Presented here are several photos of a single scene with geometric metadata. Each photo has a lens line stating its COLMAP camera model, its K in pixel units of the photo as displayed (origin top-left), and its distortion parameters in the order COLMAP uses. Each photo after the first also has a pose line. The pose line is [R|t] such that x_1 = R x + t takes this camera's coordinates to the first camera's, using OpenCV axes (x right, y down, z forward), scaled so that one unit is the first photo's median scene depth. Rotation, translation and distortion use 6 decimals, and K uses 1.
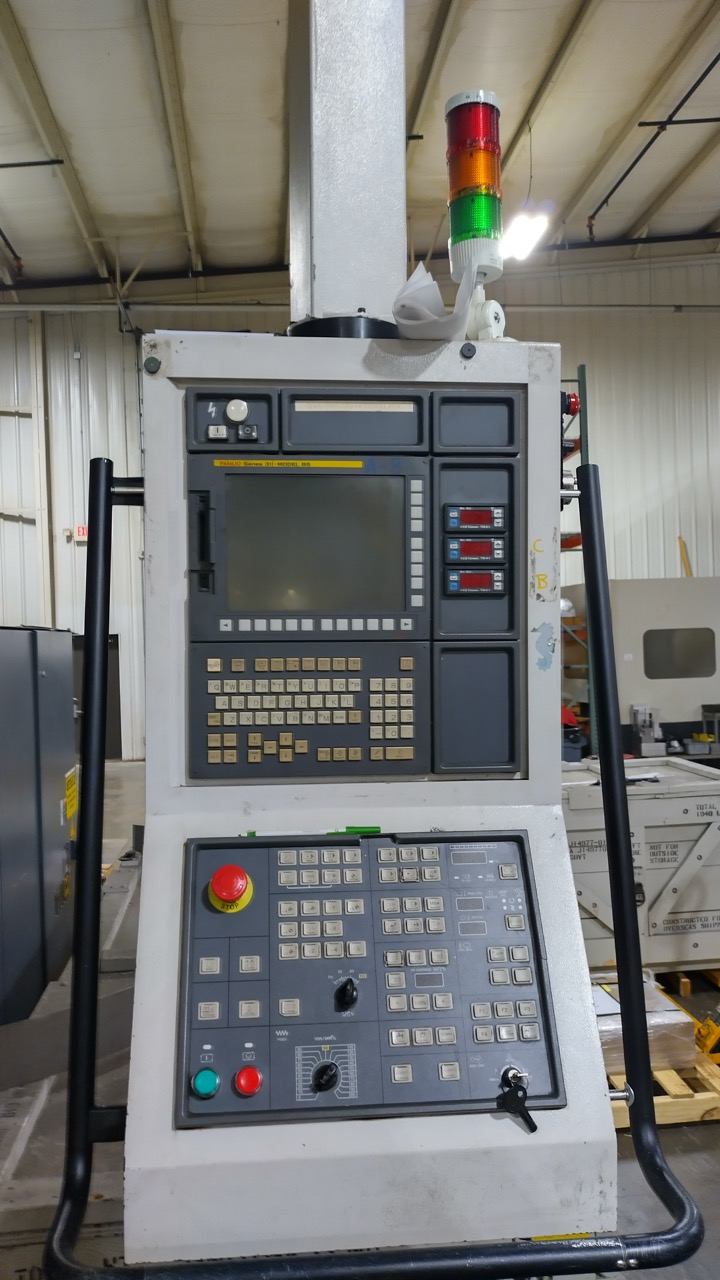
lens RADIAL K [[955.8, 0, 358.6], [0, 955.8, 639.1], [0, 0, 1]] dist [0.043405, 0.001273]
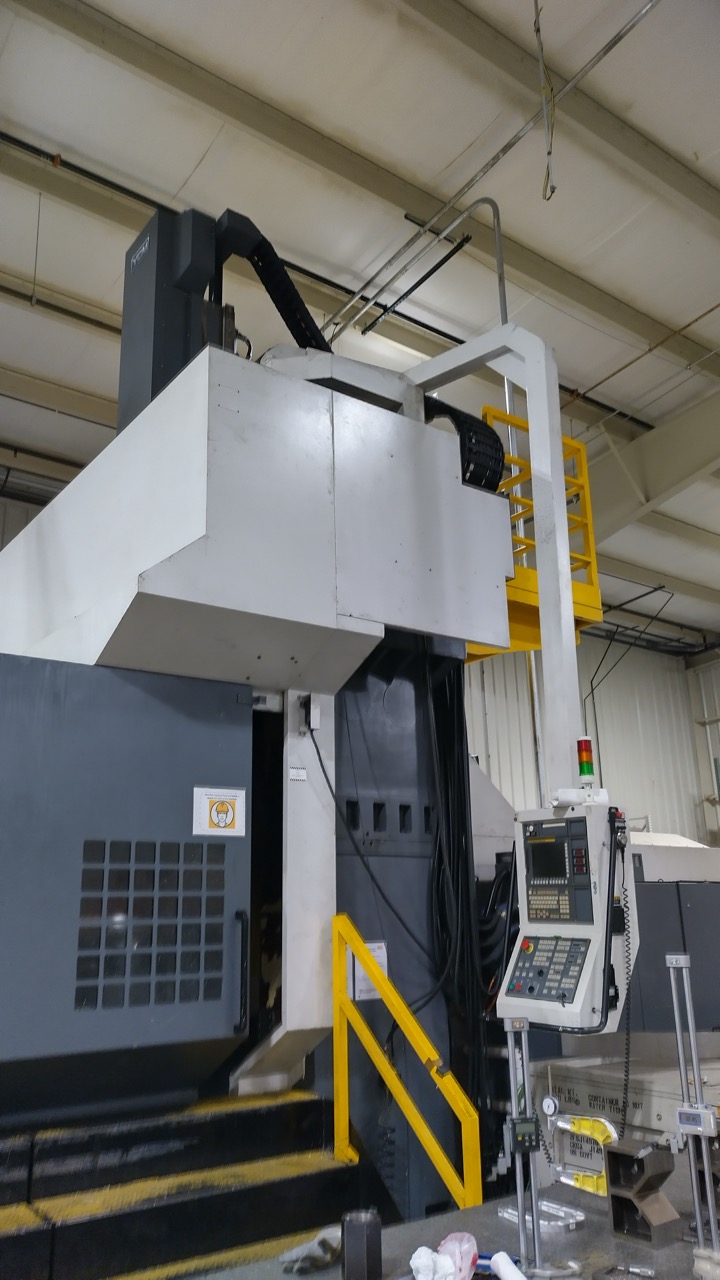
lens RADIAL K [[955.8, 0, 358.3], [0, 955.8, 638.9], [0, 0, 1]] dist [0.043405, 0.001273]
pose [[0.503766, -0.218756, -0.835683, 3.138965], [0.007462, 0.968470, -0.249018, -0.006603], [0.863808, 0.119211, 0.489514, -1.771016]]
